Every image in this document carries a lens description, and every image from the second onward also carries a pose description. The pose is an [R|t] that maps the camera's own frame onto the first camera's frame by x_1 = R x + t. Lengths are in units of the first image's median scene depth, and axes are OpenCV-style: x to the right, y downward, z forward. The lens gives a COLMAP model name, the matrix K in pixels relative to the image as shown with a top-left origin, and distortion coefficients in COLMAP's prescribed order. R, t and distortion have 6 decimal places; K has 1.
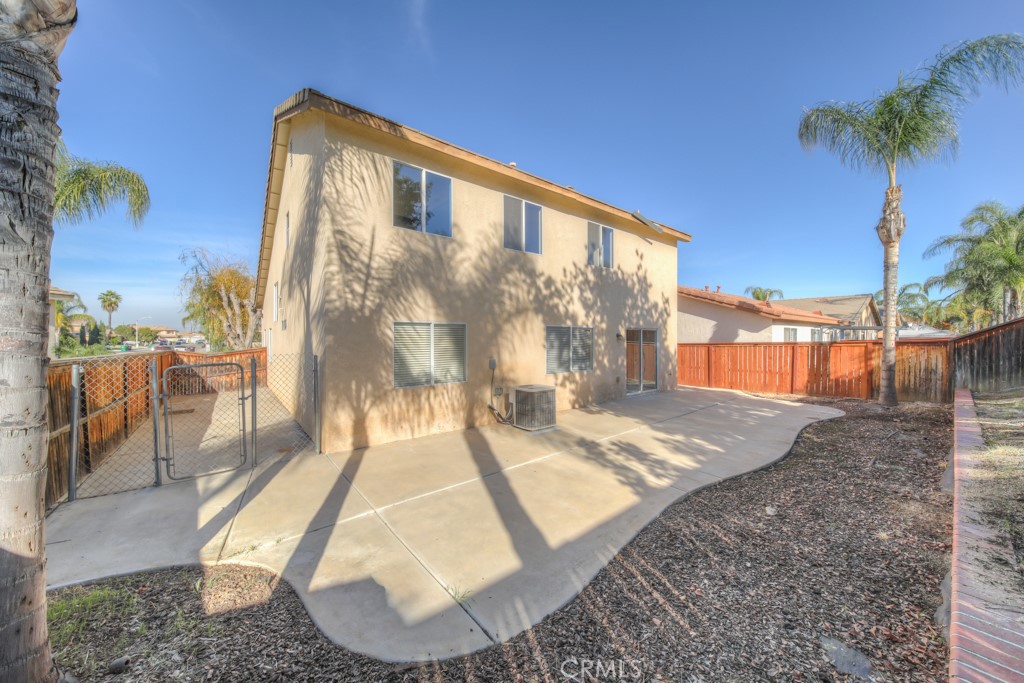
lens RADIAL K [[362.9, 0, 510.2], [0, 362.9, 336.2], [0, 0, 1]] dist [-0.001787, -0.001126]
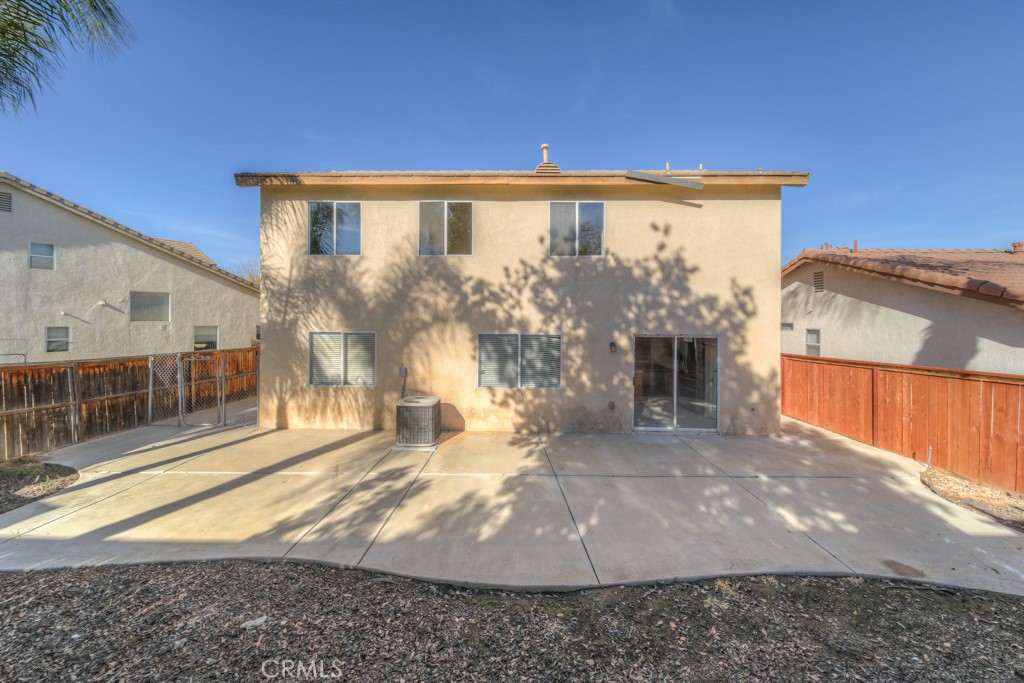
lens RADIAL K [[362.9, 0, 489.8], [0, 362.9, 323.8], [0, 0, 1]] dist [-0.001787, -0.001126]
pose [[0.759292, 0.012038, -0.650638, 0.737739], [-0.006003, 0.999916, 0.011495, -0.067766], [0.650722, -0.004822, 0.759301, 0.354613]]
